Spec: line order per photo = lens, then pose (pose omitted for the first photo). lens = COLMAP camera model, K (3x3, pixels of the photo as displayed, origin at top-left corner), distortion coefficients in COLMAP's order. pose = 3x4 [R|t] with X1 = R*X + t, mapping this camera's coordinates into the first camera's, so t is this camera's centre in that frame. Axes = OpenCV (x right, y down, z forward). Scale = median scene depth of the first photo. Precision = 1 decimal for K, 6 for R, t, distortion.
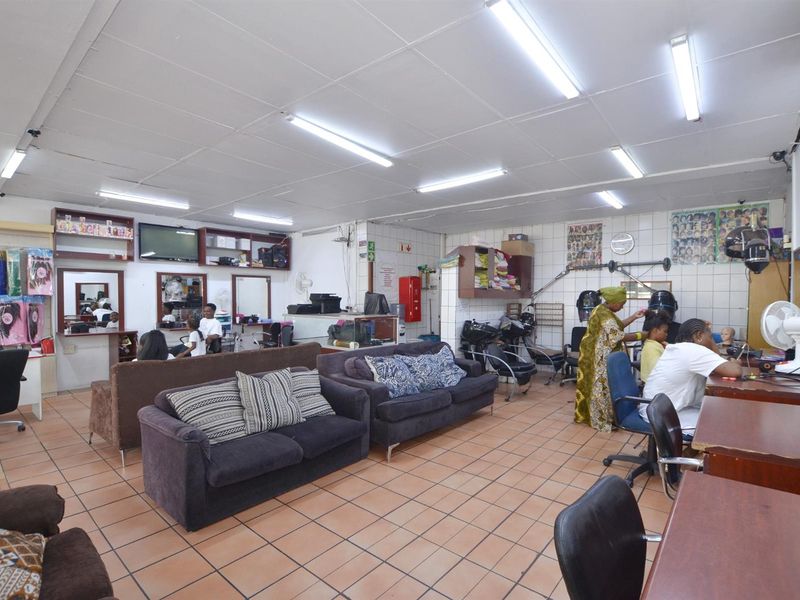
lens RADIAL K [[422.6, 0, 406.0], [0, 422.6, 301.0], [0, 0, 1]] dist [0.003323, 0.000770]
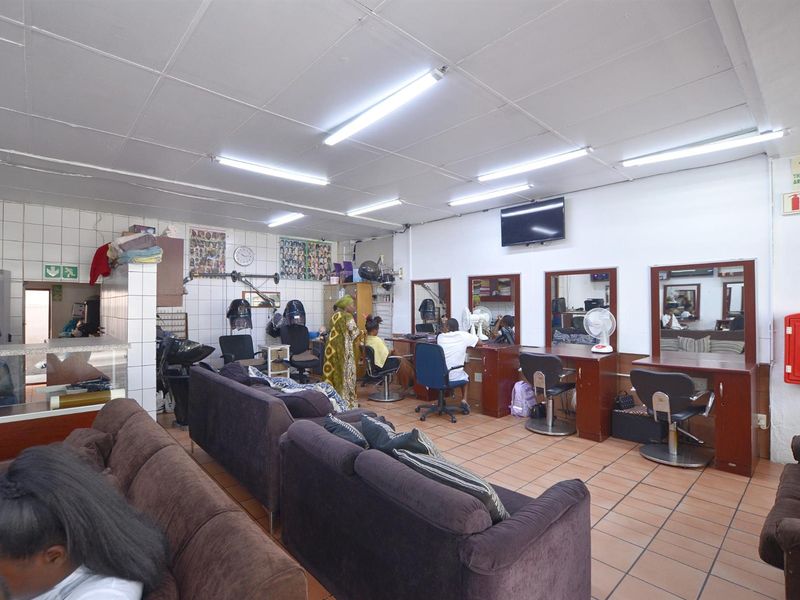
lens RADIAL K [[422.6, 0, 406.0], [0, 422.6, 301.0], [0, 0, 1]] dist [0.003323, 0.000770]
pose [[0.116037, 0.008735, 0.993206, -0.501984], [0.011519, 0.999882, -0.010139, -0.004790], [-0.993178, 0.012617, 0.115923, 0.452083]]
